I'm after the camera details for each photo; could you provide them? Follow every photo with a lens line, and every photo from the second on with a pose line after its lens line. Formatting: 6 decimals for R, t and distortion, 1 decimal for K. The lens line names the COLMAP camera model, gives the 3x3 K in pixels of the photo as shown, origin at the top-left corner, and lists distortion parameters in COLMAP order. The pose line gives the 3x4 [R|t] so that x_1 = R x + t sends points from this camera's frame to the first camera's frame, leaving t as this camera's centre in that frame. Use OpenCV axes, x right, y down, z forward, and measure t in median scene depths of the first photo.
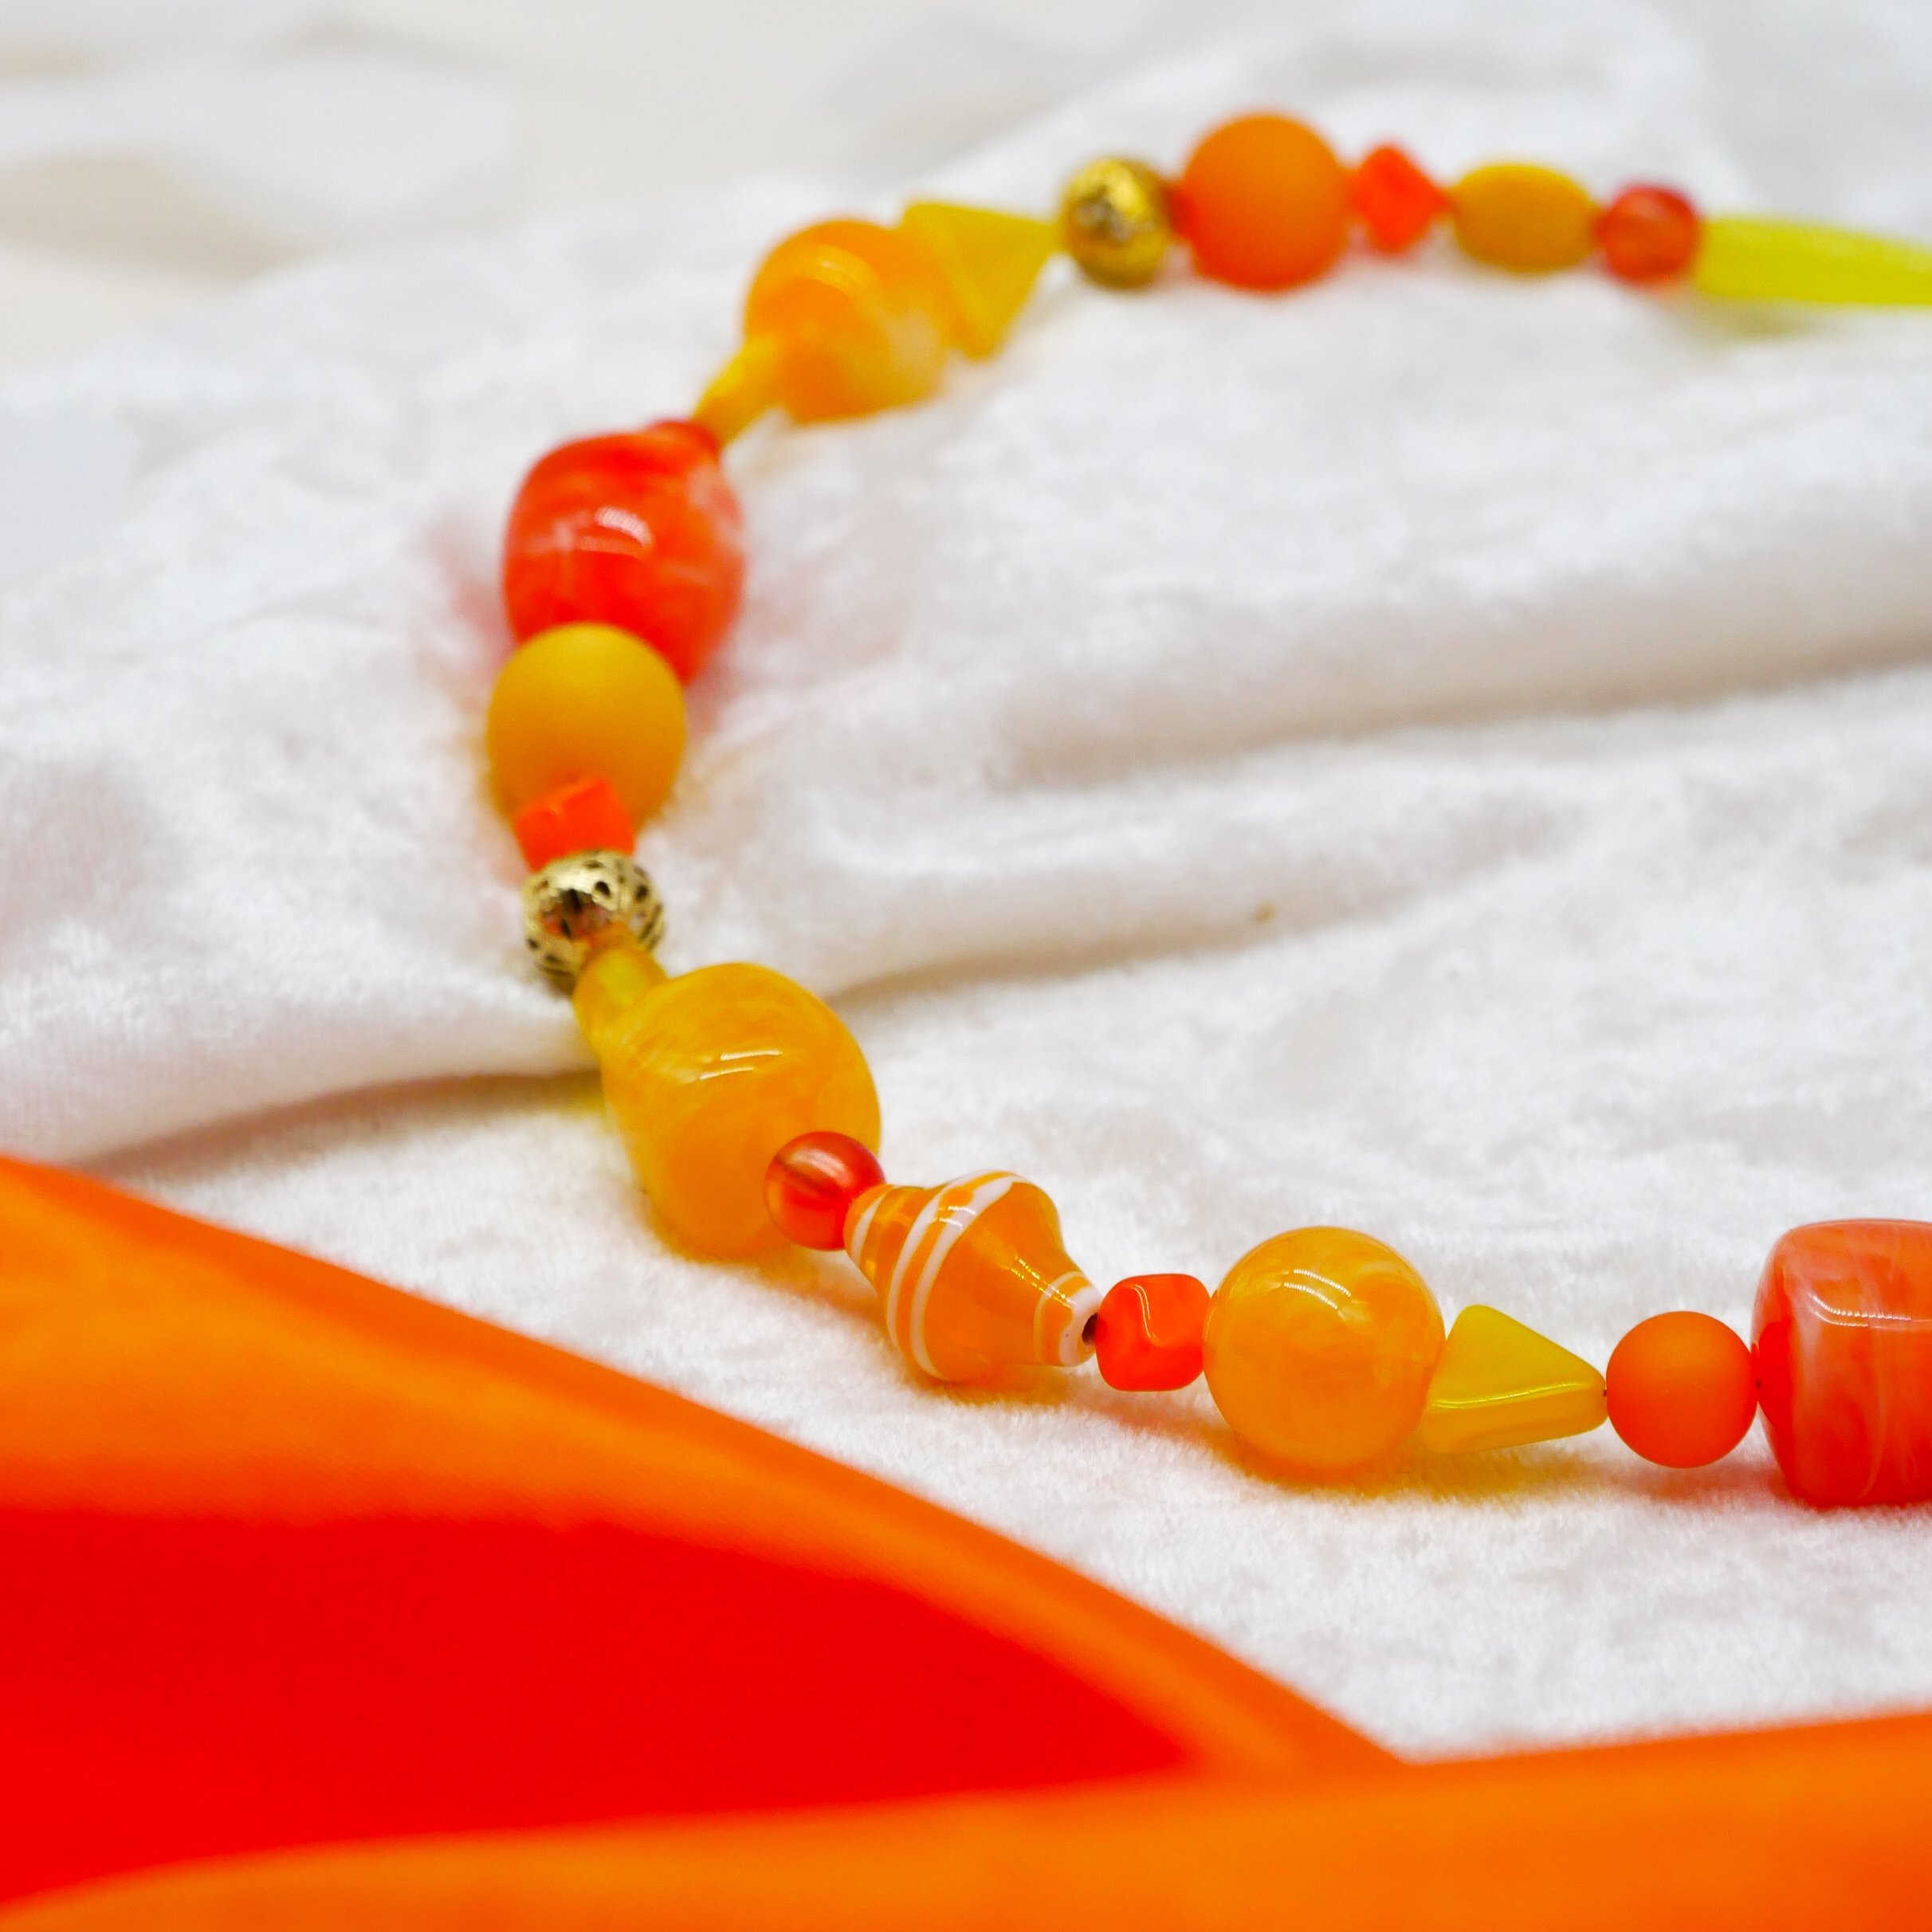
lens RADIAL K [[11459.5, 0, 966.0], [0, 11459.5, 966.0], [0, 0, 1]] dist [-0.153831, 3.830763]
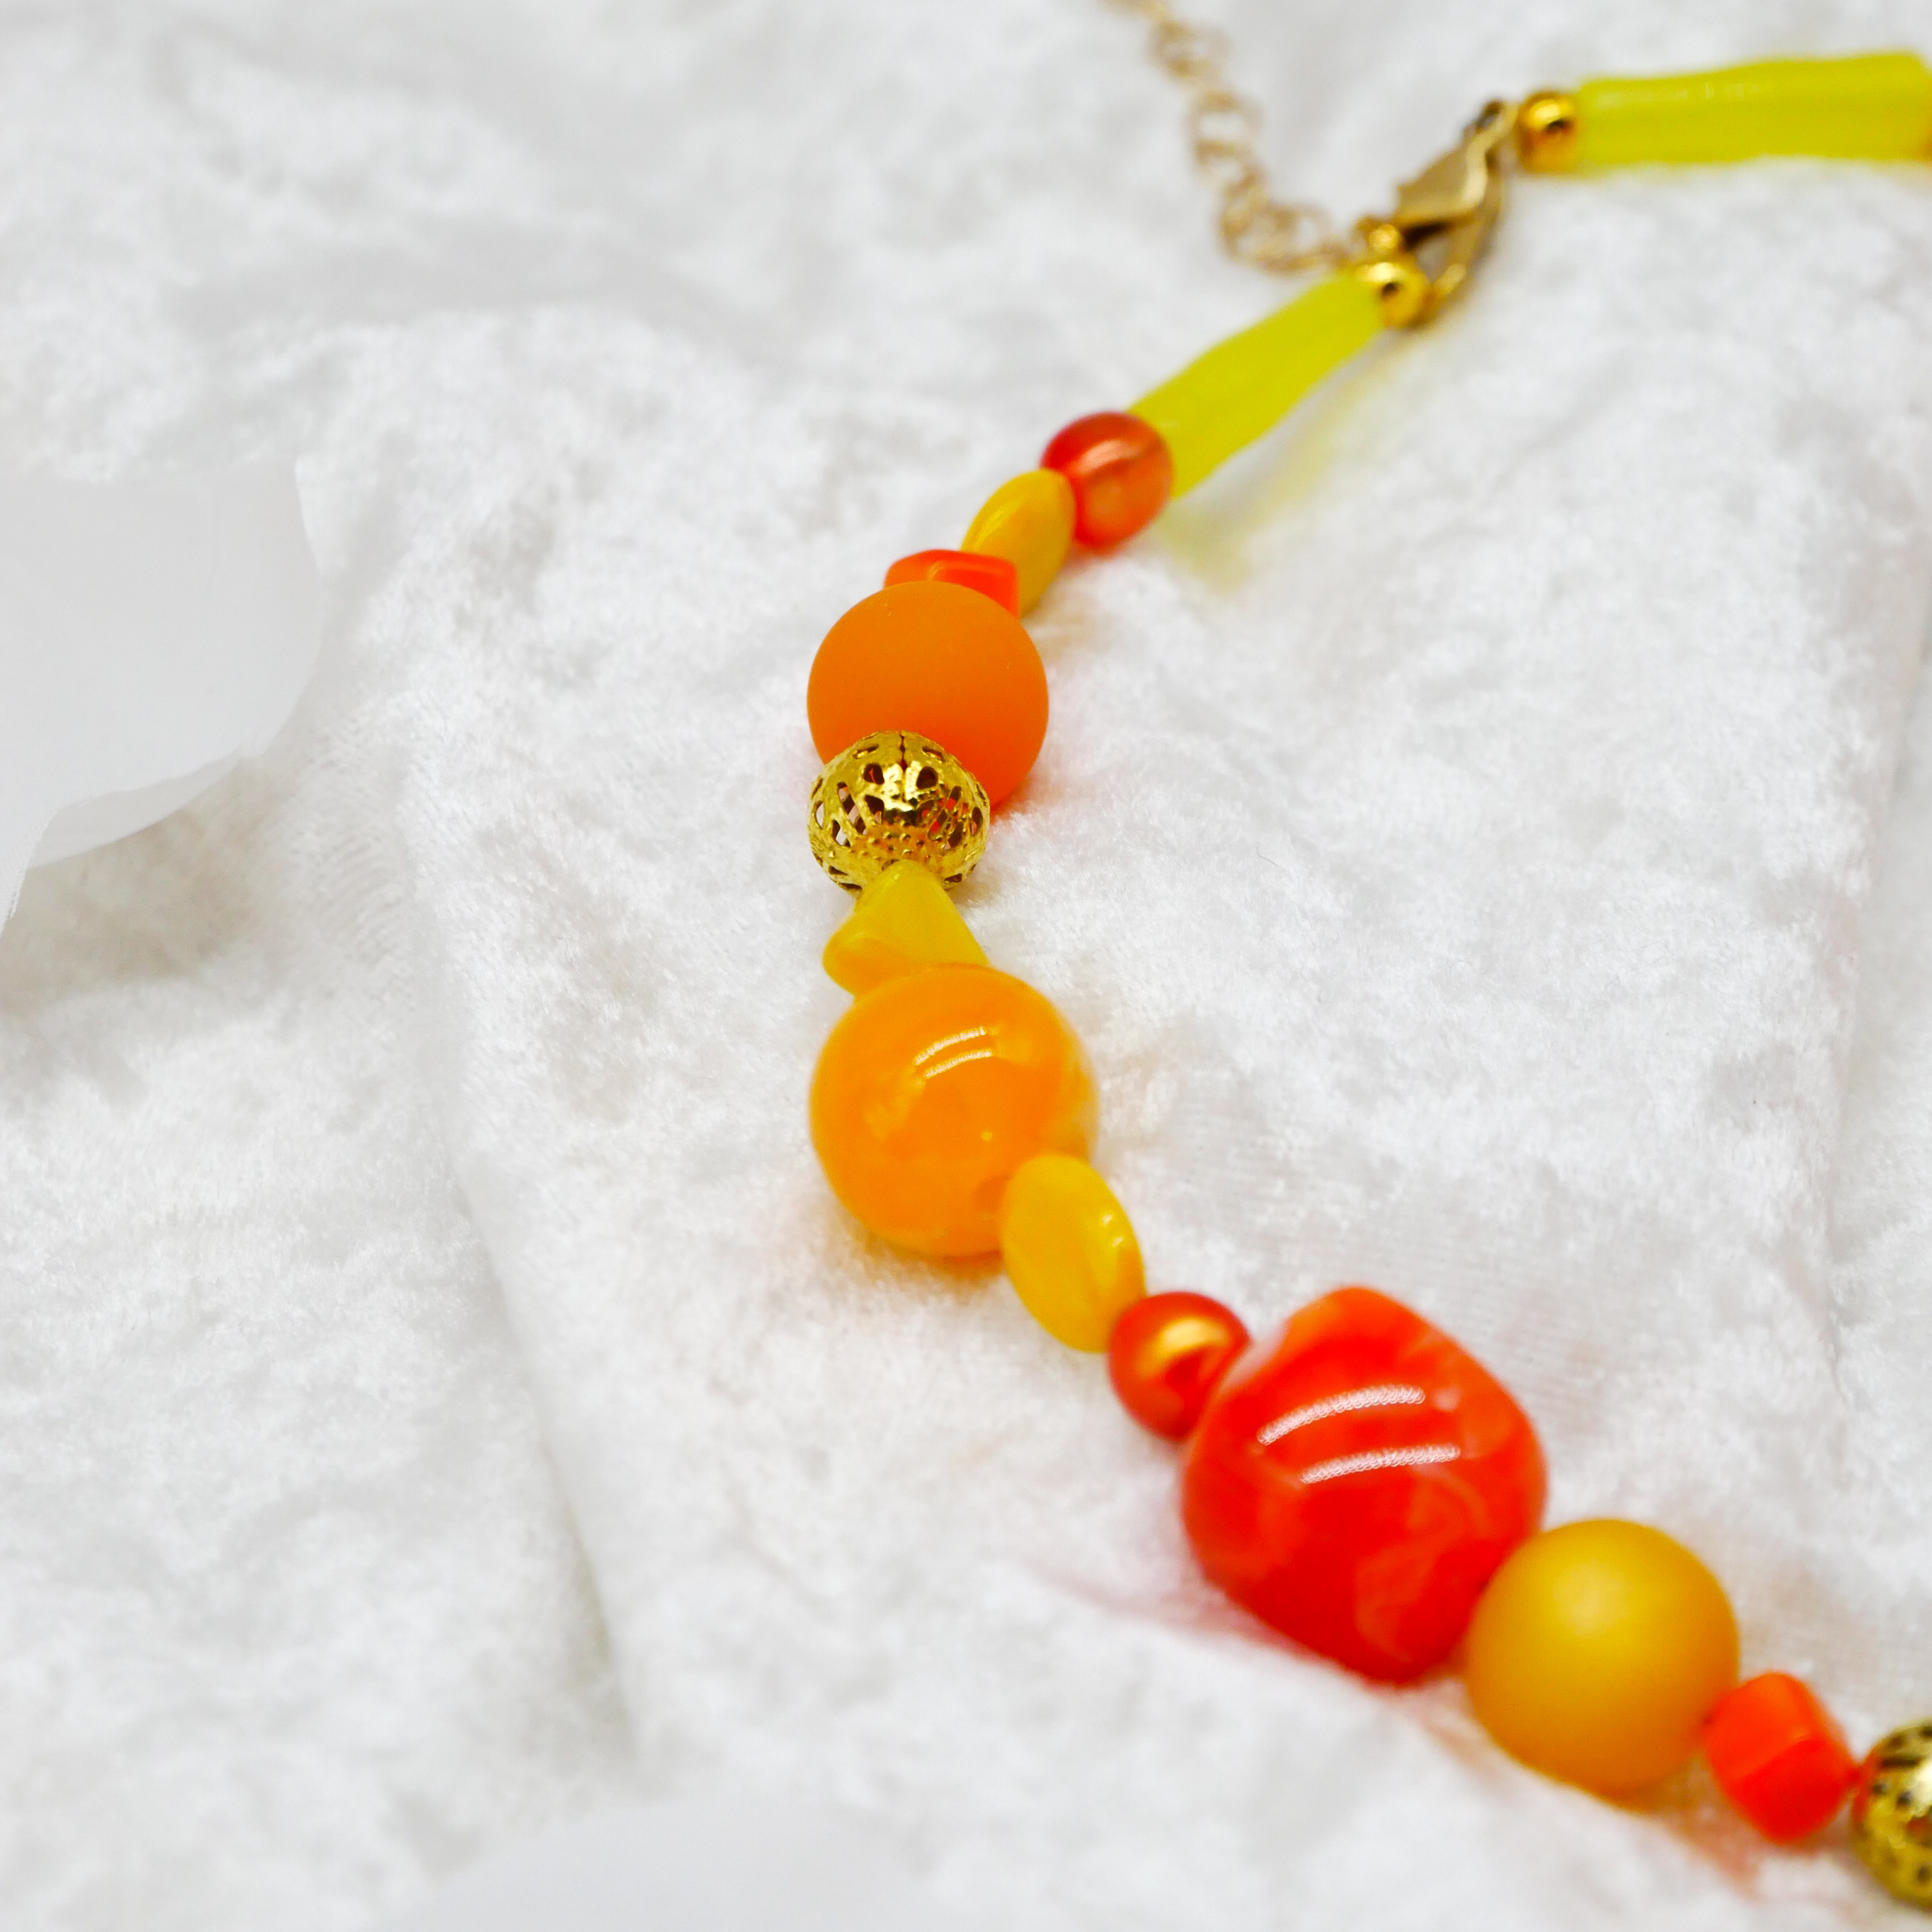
lens RADIAL K [[11459.5, 0, 966.0], [0, 11459.5, 966.0], [0, 0, 1]] dist [-0.153831, 3.830763]
pose [[0.461176, -0.557095, 0.690625, -0.538697], [0.487581, 0.809401, 0.327316, -0.319259], [-0.741338, 0.185785, 0.644905, 0.548242]]
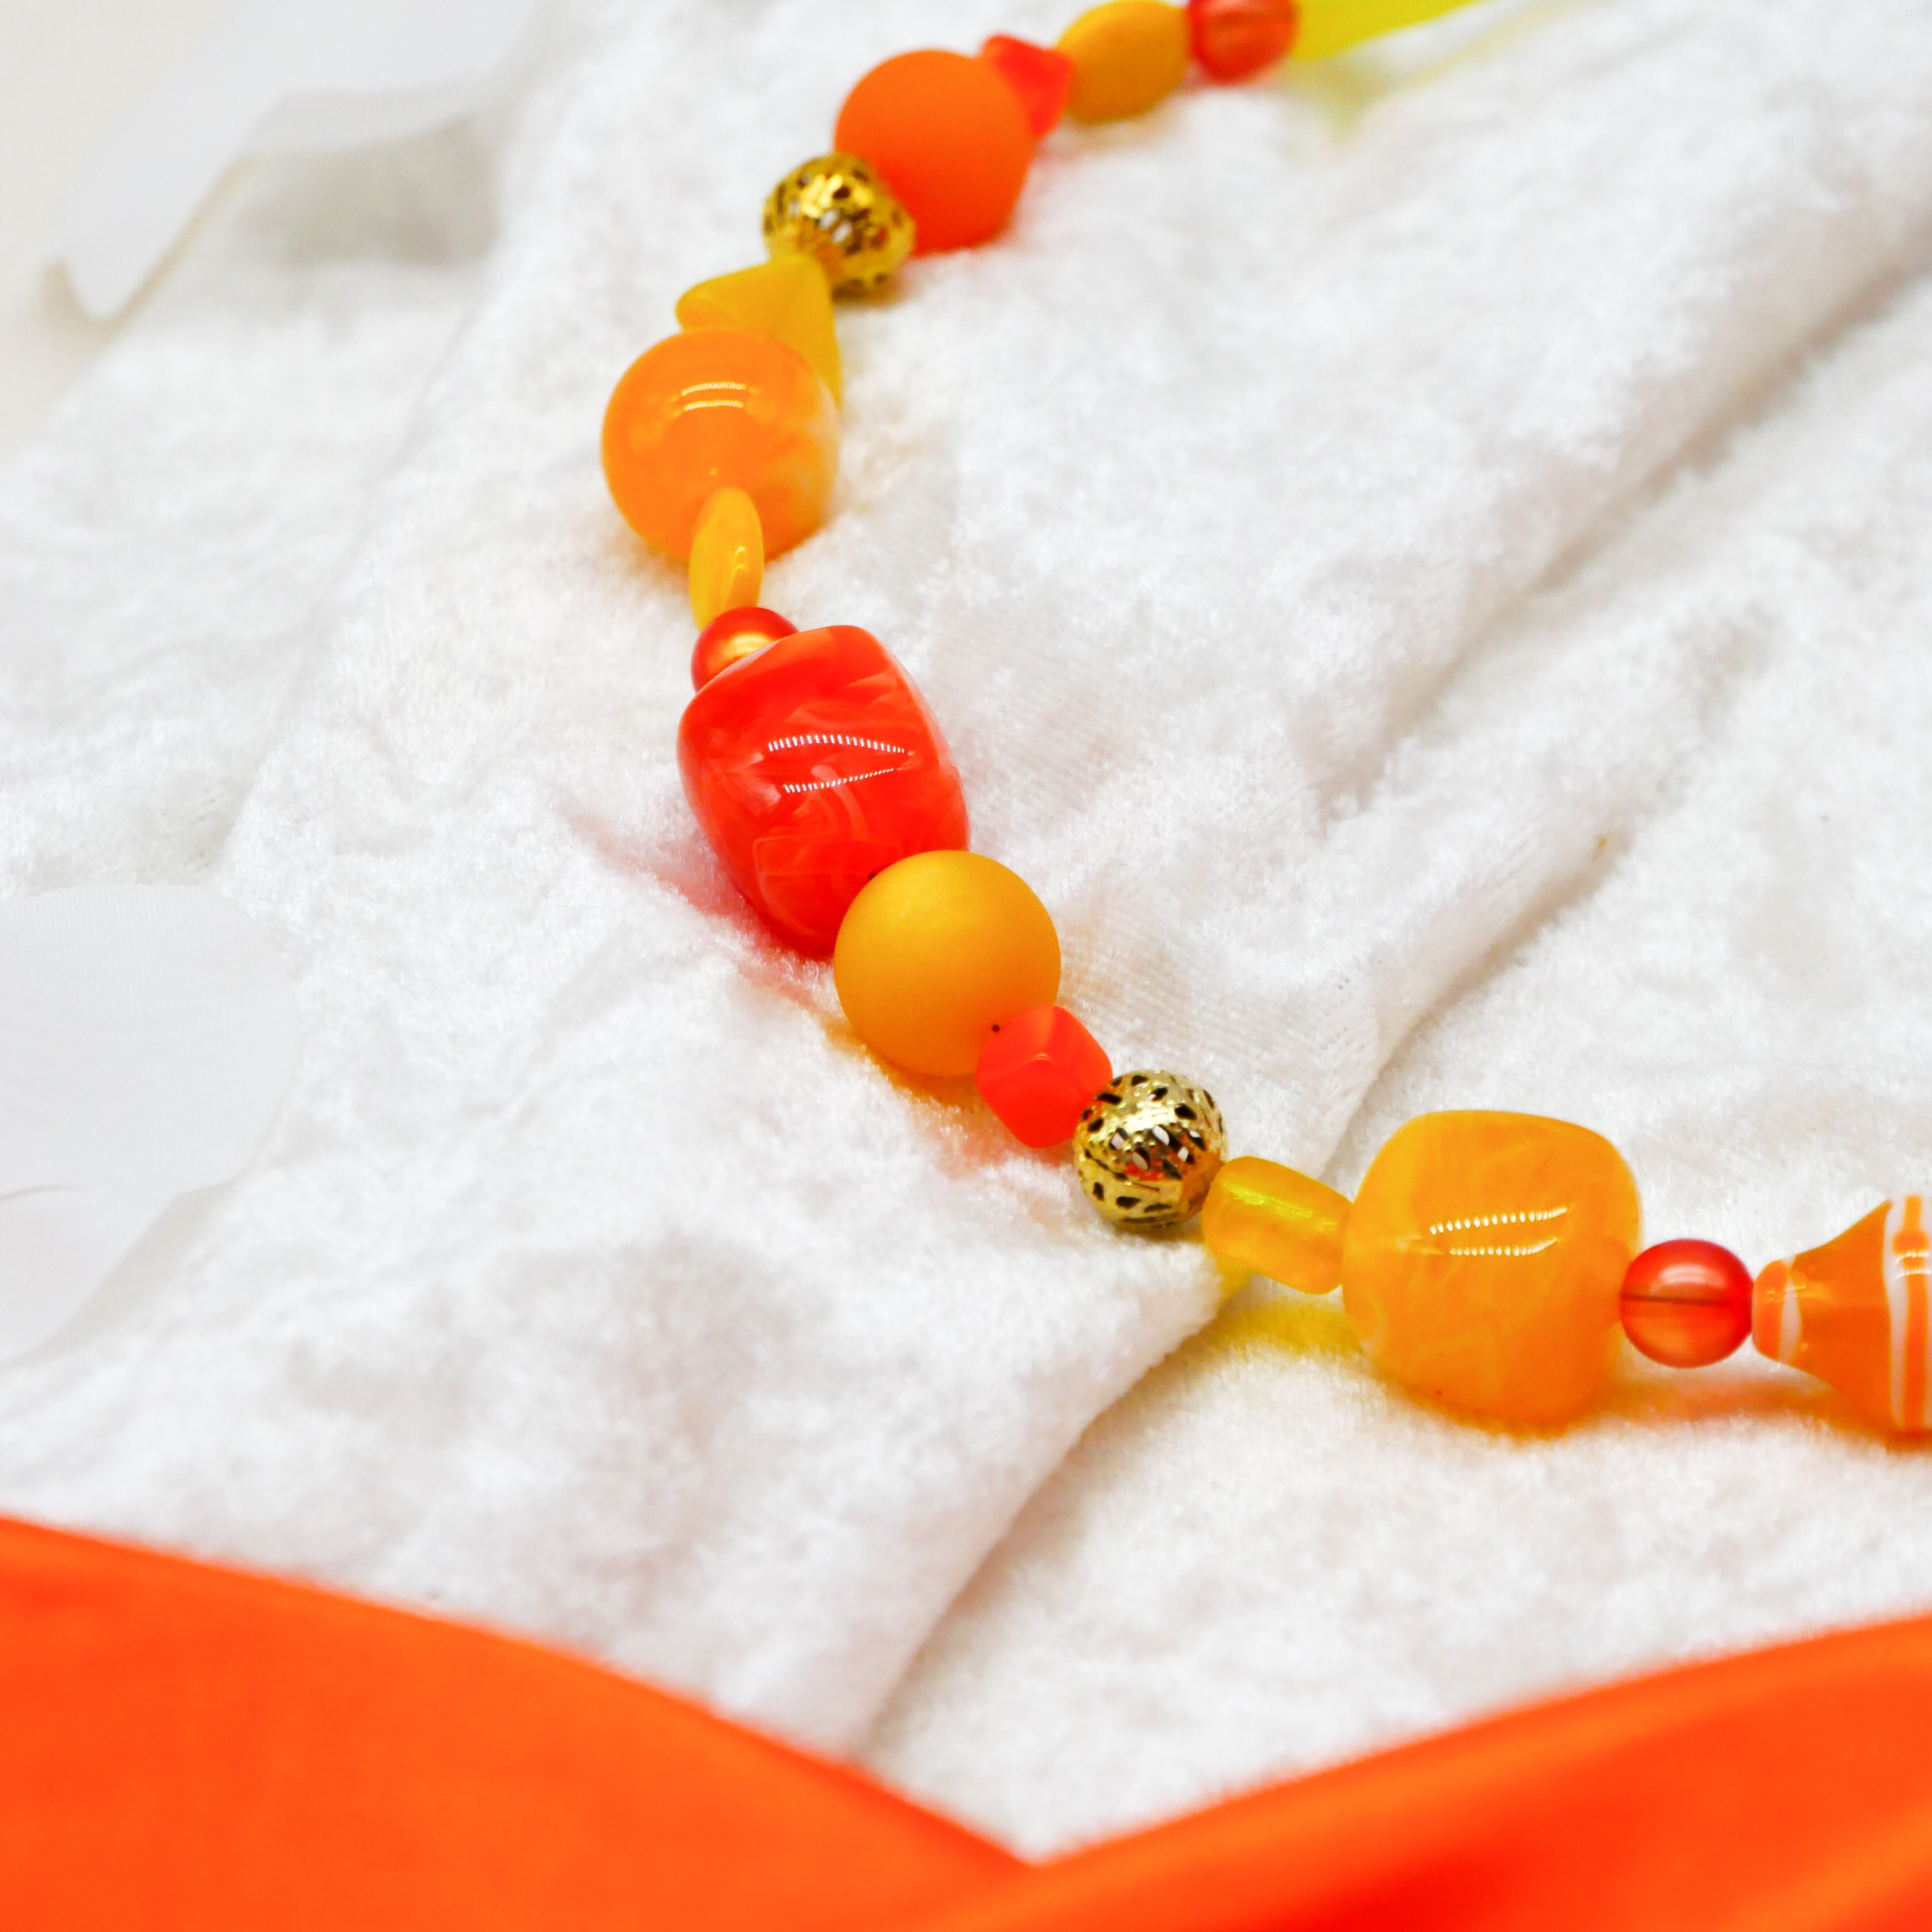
lens RADIAL K [[11459.5, 0, 966.0], [0, 11459.5, 966.0], [0, 0, 1]] dist [-0.153831, 3.830763]
pose [[0.792863, -0.410985, 0.449955, -0.434813], [0.374783, 0.911064, 0.171756, -0.173995], [-0.480527, 0.032456, 0.876379, 0.218525]]
